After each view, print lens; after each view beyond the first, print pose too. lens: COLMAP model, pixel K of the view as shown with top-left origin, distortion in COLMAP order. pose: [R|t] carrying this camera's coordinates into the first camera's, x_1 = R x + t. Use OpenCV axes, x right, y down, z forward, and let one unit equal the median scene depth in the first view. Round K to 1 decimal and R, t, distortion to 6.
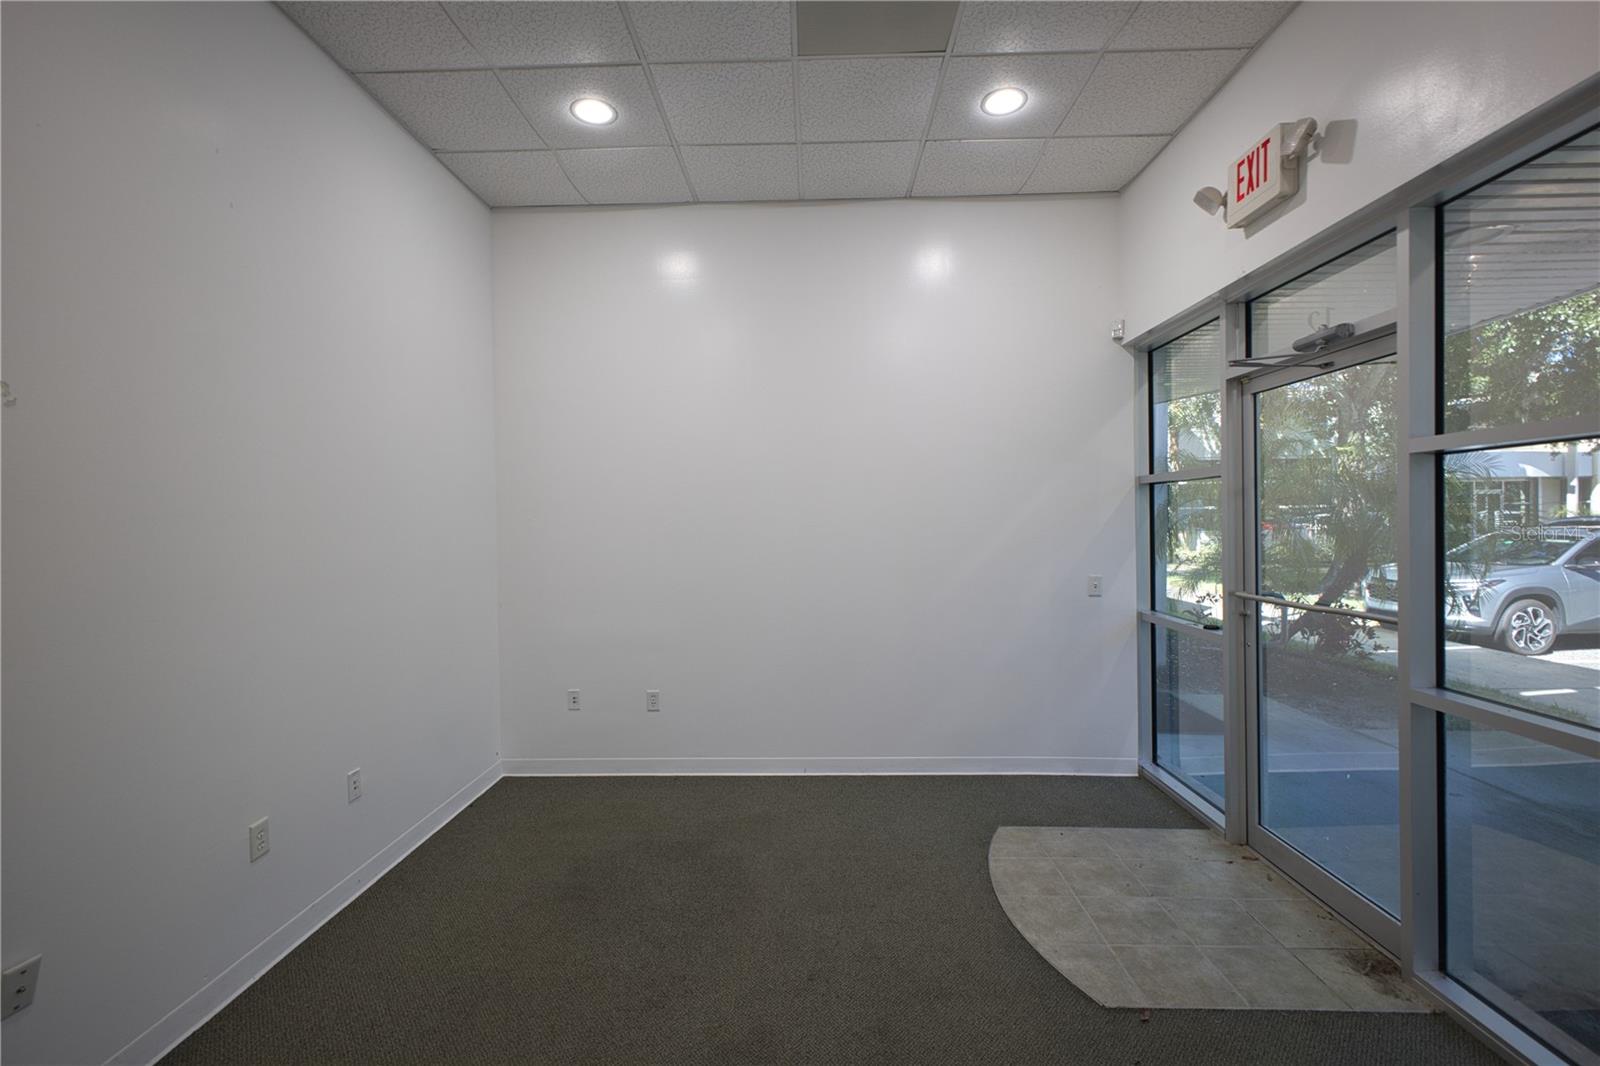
lens RADIAL K [[693.7, 0, 800.1], [0, 693.7, 529.7], [0, 0, 1]] dist [-0.001823, -0.000165]
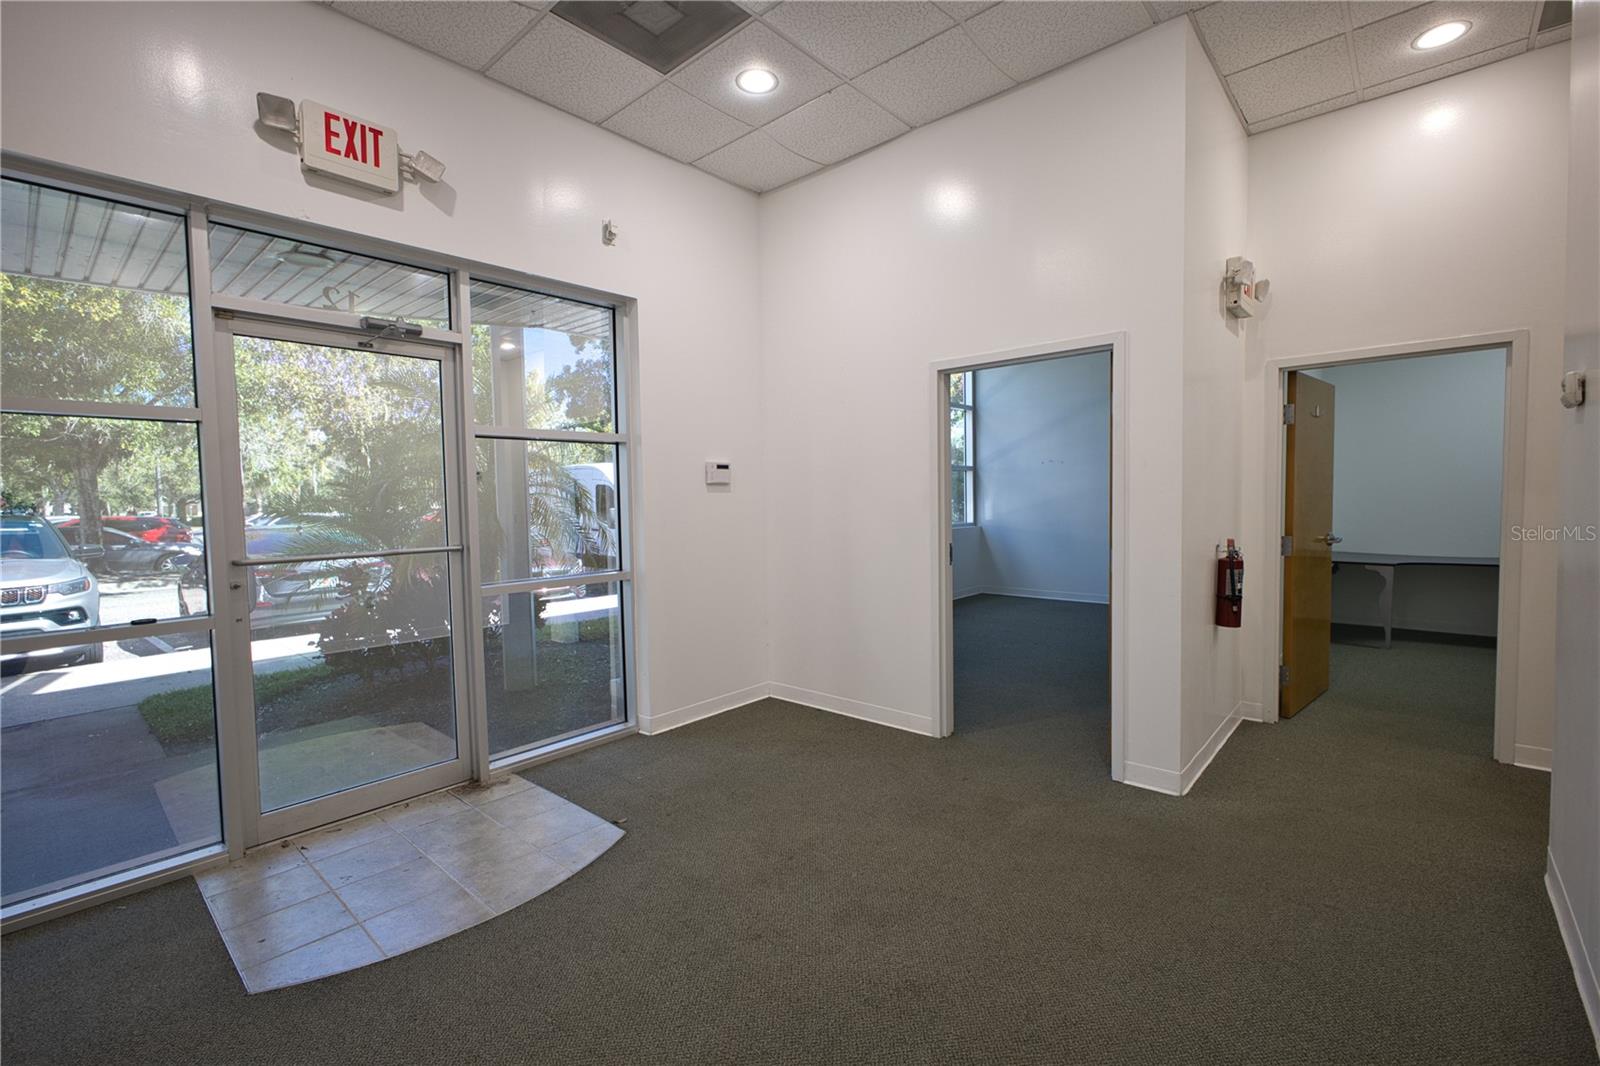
lens RADIAL K [[693.7, 0, 806.5], [0, 693.7, 529.9], [0, 0, 1]] dist [-0.001823, -0.000165]
pose [[-0.756449, -0.007005, 0.654015, -0.551381], [0.034903, 0.998086, 0.051059, 0.038579], [-0.653121, 0.061451, -0.754756, 1.387436]]
